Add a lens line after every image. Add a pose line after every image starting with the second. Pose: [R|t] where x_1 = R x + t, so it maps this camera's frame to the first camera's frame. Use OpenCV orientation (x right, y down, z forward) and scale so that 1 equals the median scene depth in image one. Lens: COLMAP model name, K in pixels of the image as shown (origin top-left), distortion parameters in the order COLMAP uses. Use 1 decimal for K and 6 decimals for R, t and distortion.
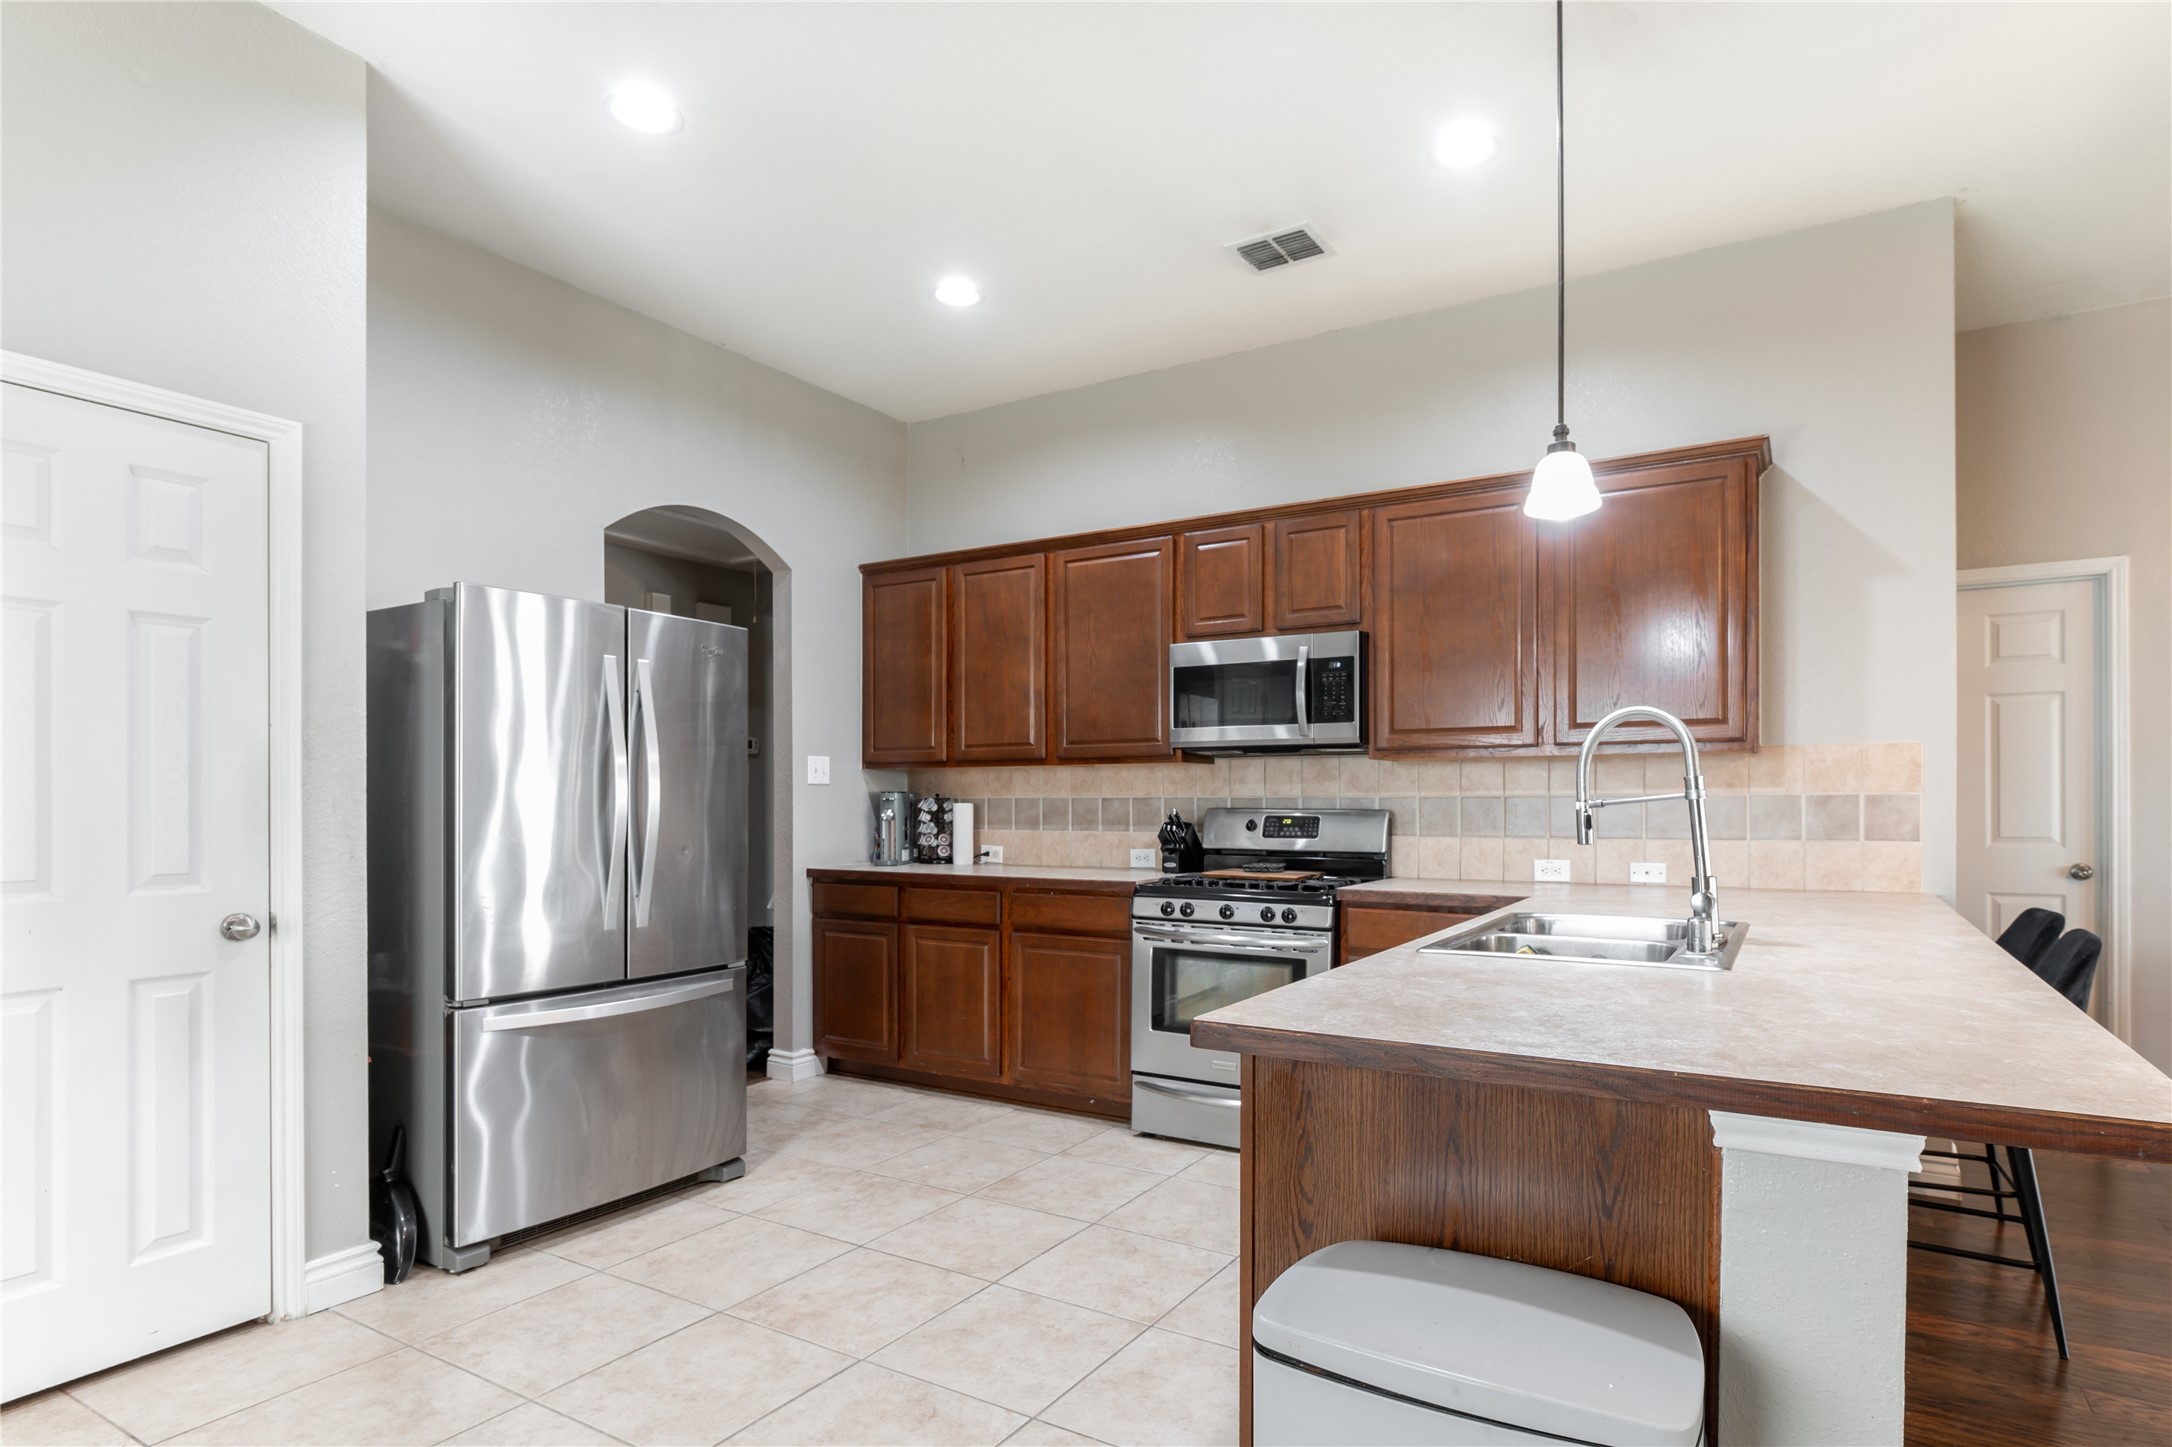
lens RADIAL K [[1130.4, 0, 1151.6], [0, 1130.4, 804.2], [0, 0, 1]] dist [-0.000453, -0.000240]
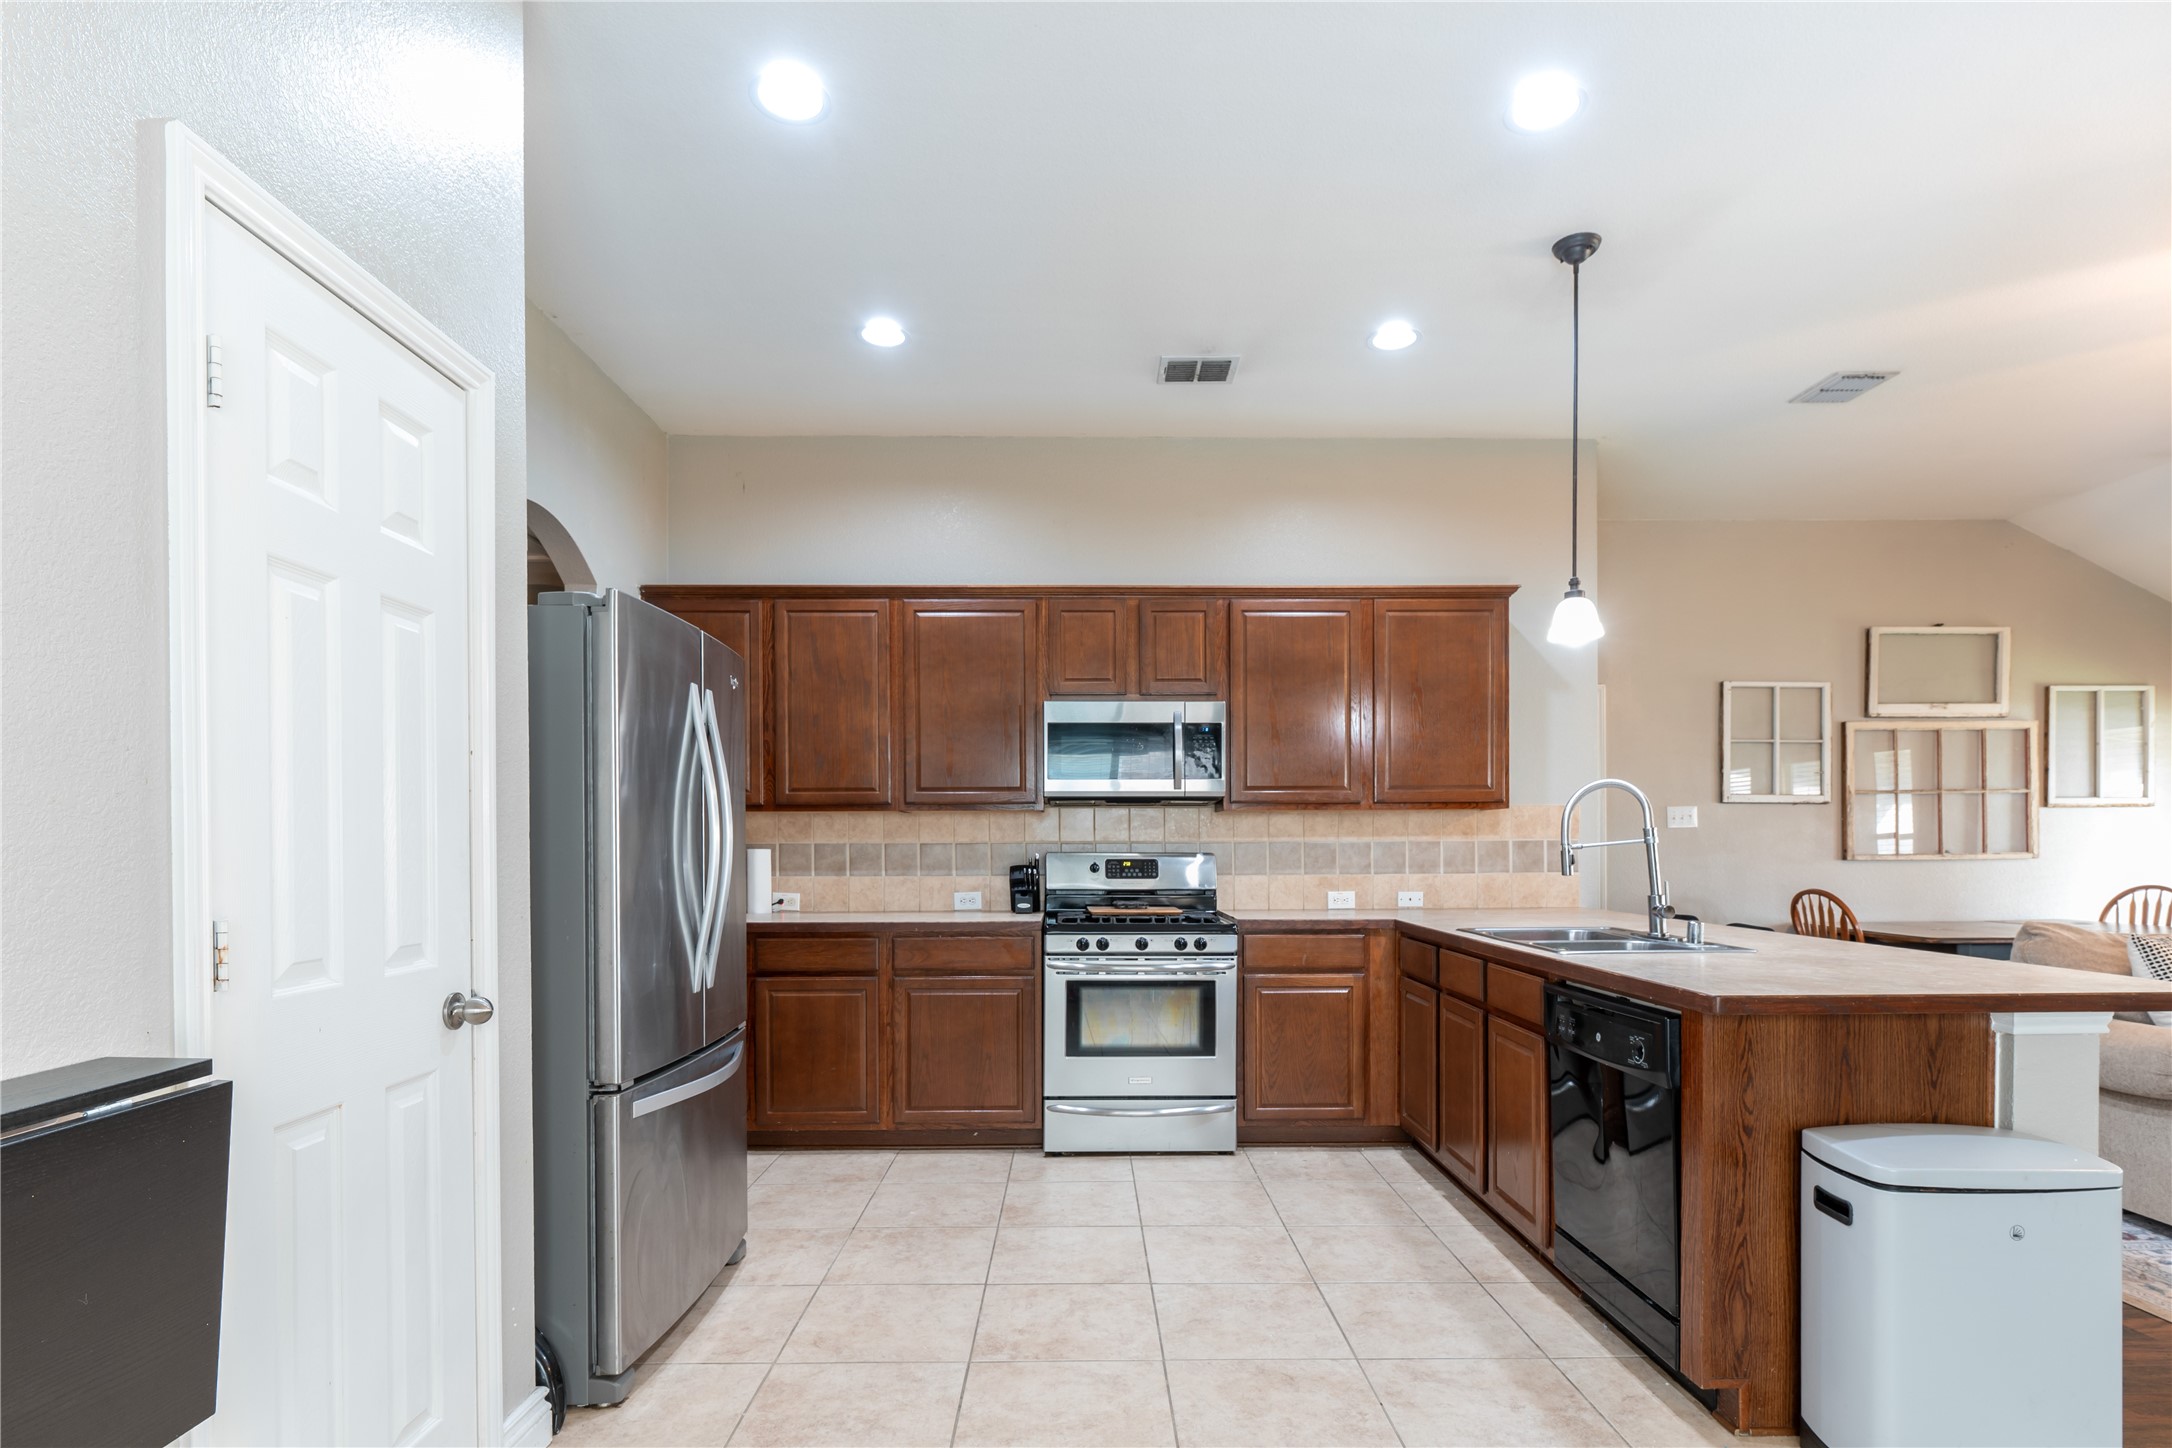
lens RADIAL K [[1101.9, 0, 1093.2], [0, 1101.9, 855.1], [0, 0, 1]] dist [-0.001315, -0.000132]
pose [[0.856414, -0.006485, 0.516249, -0.516994], [0.003948, 0.999974, 0.006011, -0.000379], [-0.516275, -0.003110, 0.856417, 0.078121]]
